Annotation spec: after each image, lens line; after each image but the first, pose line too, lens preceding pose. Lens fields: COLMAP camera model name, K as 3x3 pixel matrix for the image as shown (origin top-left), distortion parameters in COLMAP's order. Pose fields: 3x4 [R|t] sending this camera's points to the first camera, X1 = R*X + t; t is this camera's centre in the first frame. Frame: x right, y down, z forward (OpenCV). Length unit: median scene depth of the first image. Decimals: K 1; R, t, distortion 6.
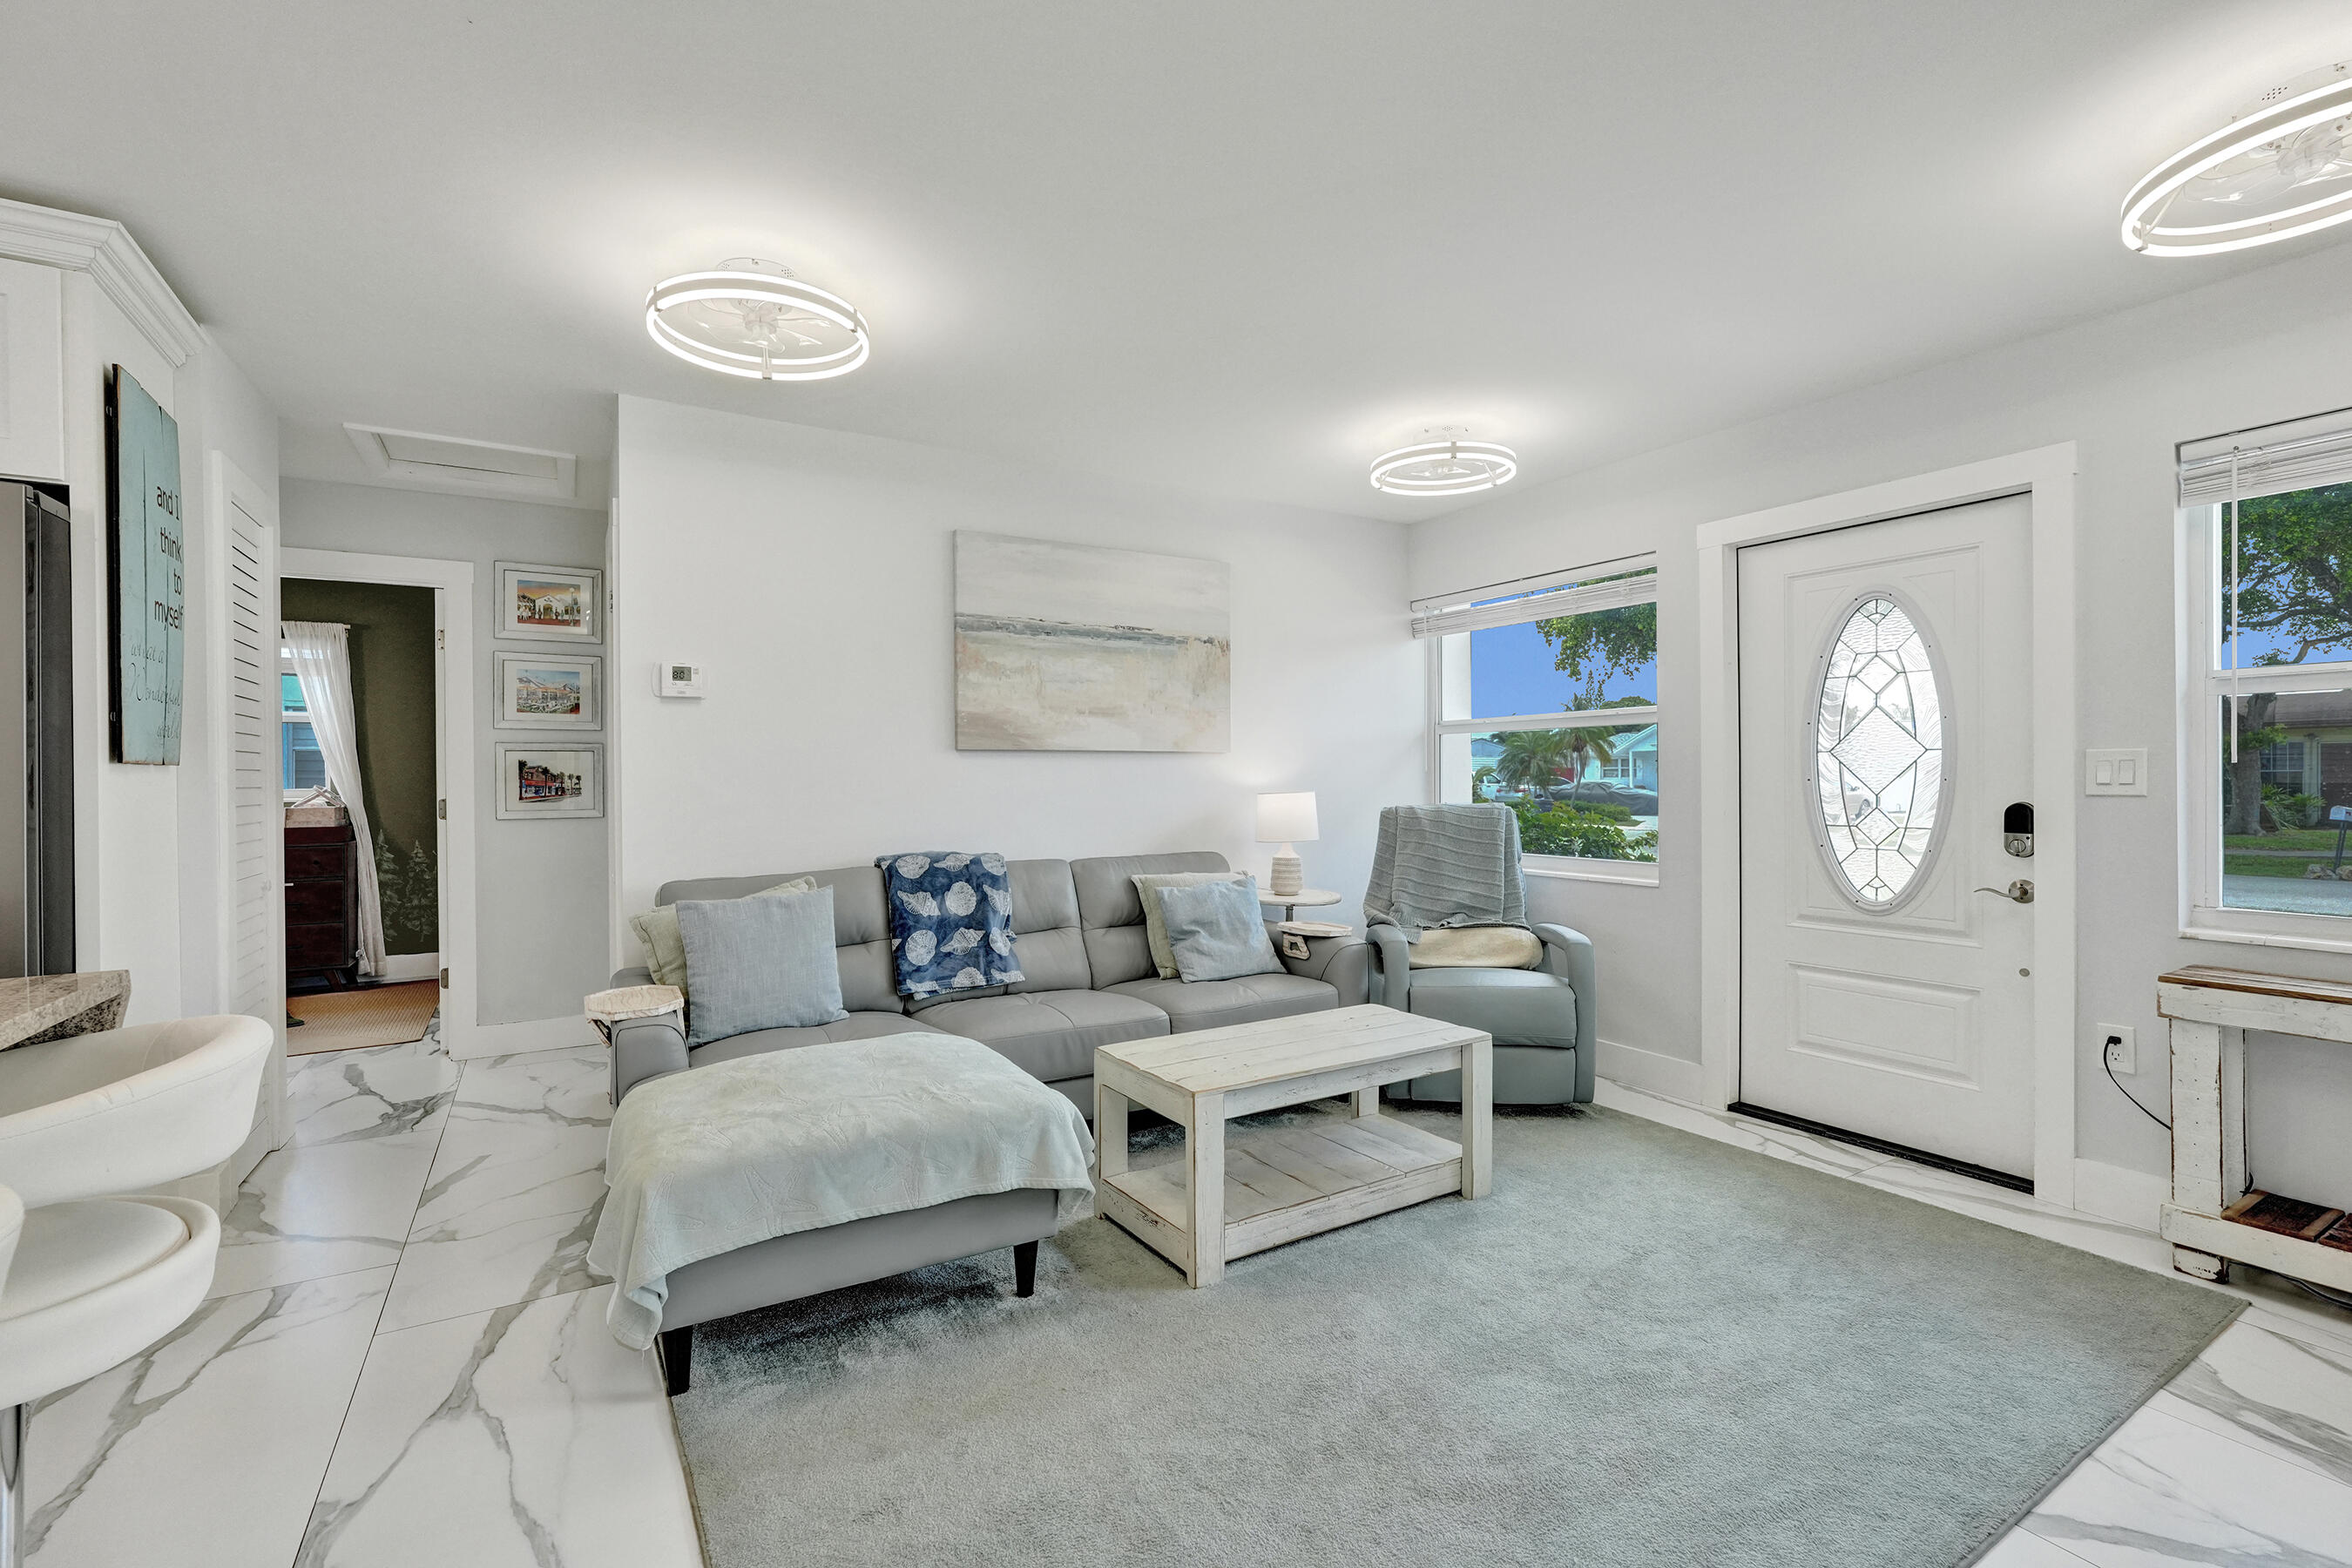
lens RADIAL K [[1043.9, 0, 1176.0], [0, 1043.9, 784.0], [0, 0, 1]] dist [0.000921, 0.008916]
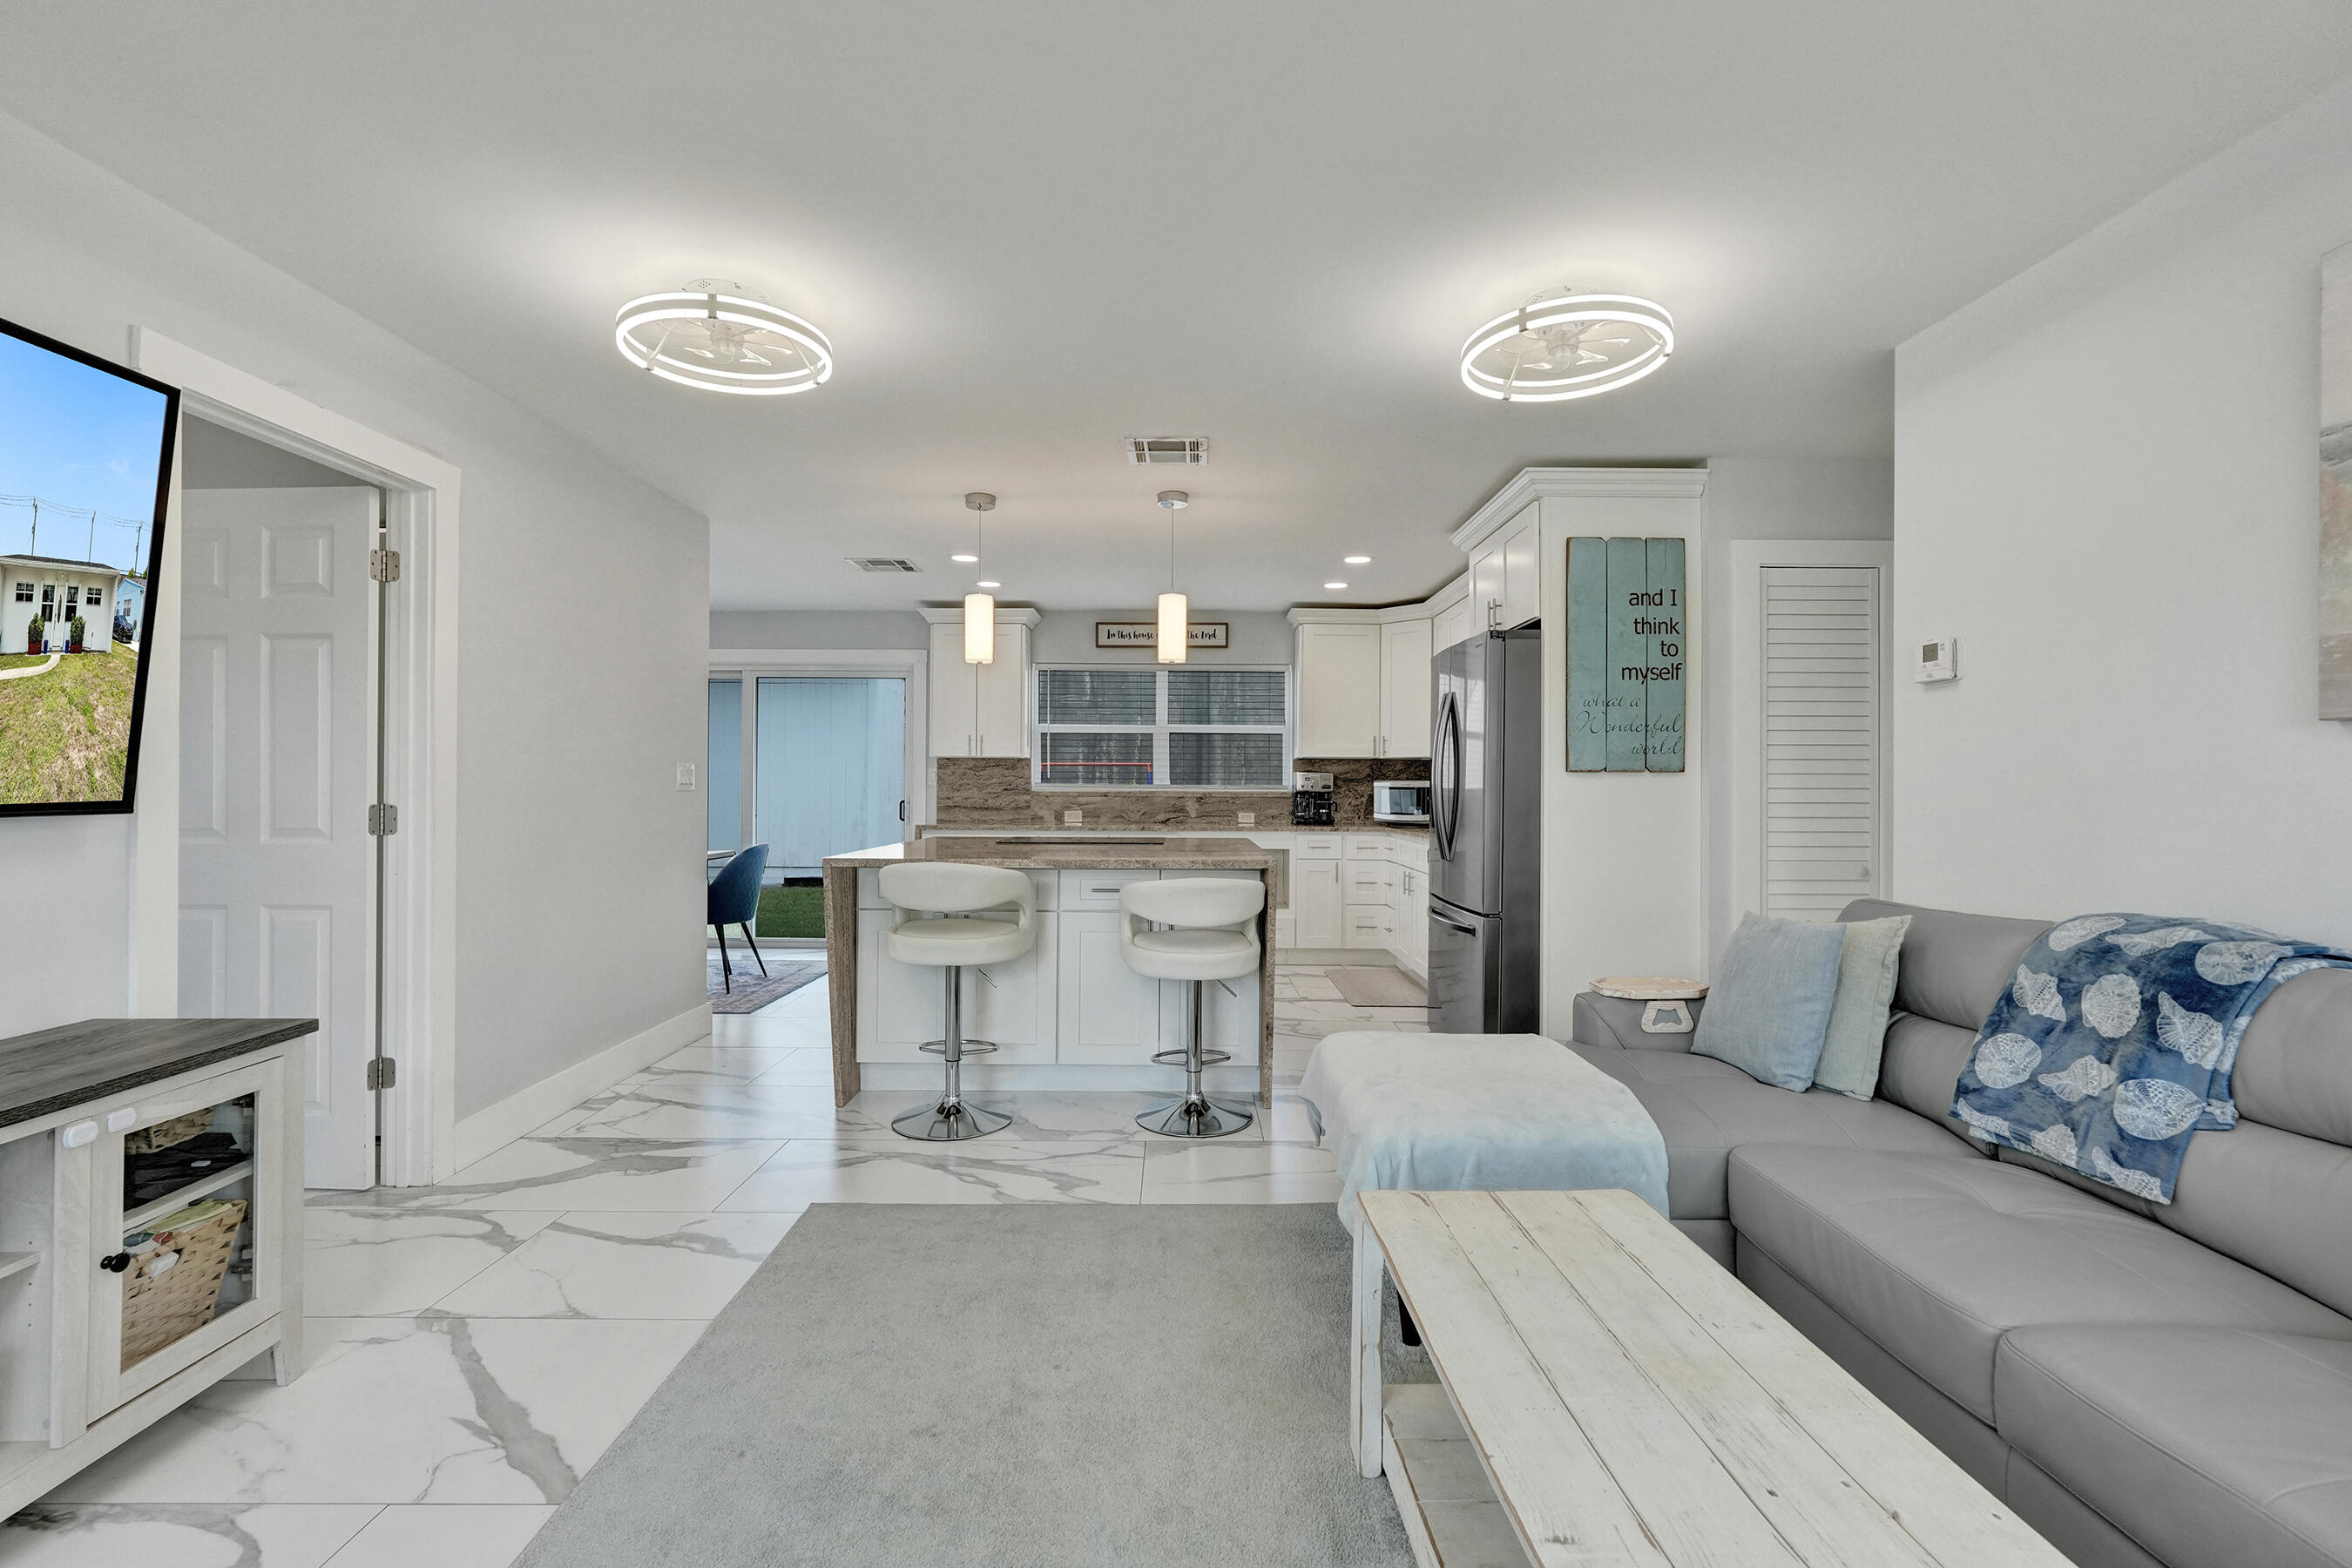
lens RADIAL K [[1043.9, 0, 1176.0], [0, 1043.9, 784.0], [0, 0, 1]] dist [0.000921, 0.008916]
pose [[-0.500562, -0.000299, -0.865700, 0.502296], [-0.005384, 0.999982, 0.002768, -0.002656], [0.865684, 0.006047, -0.500555, 0.855313]]
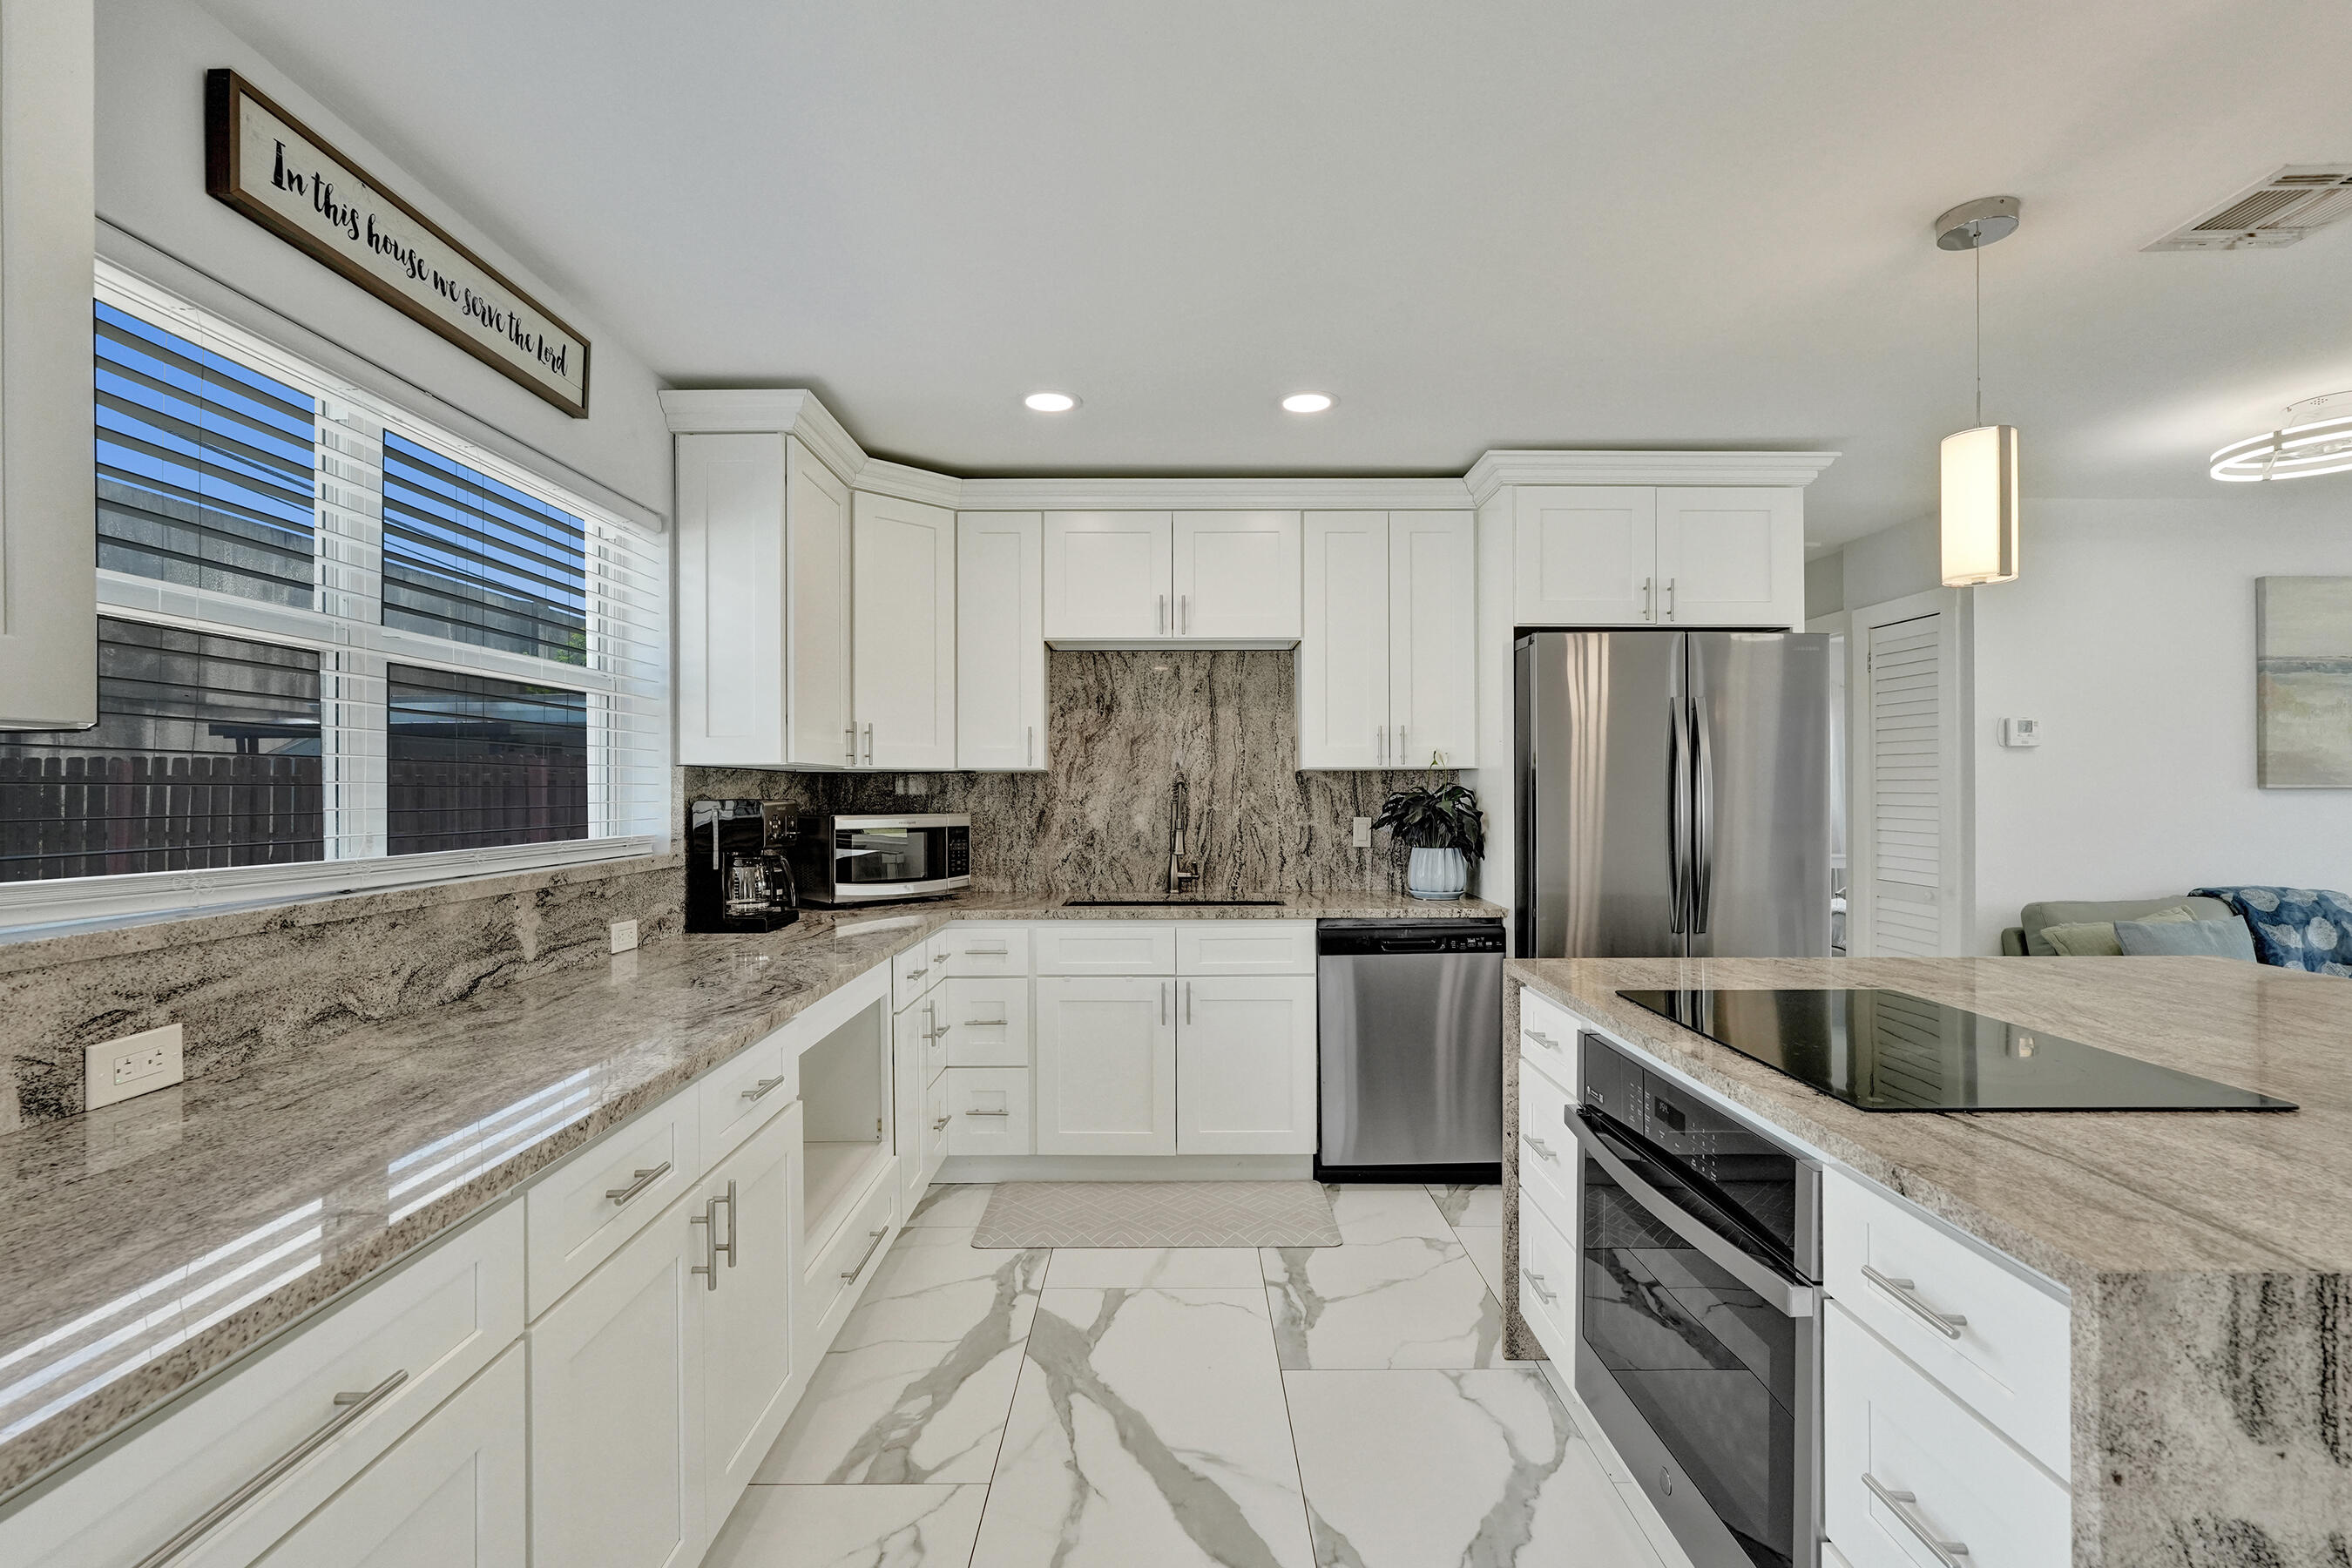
lens RADIAL K [[1060.3, 0, 1186.5], [0, 1060.3, 781.4], [0, 0, 1]] dist [-0.008447, 0.000495]
pose [[0.865108, 0.001170, -0.501584, -0.661970], [-0.003877, 0.999983, -0.004354, -0.033257], [0.501570, 0.005711, 0.865098, -0.480119]]
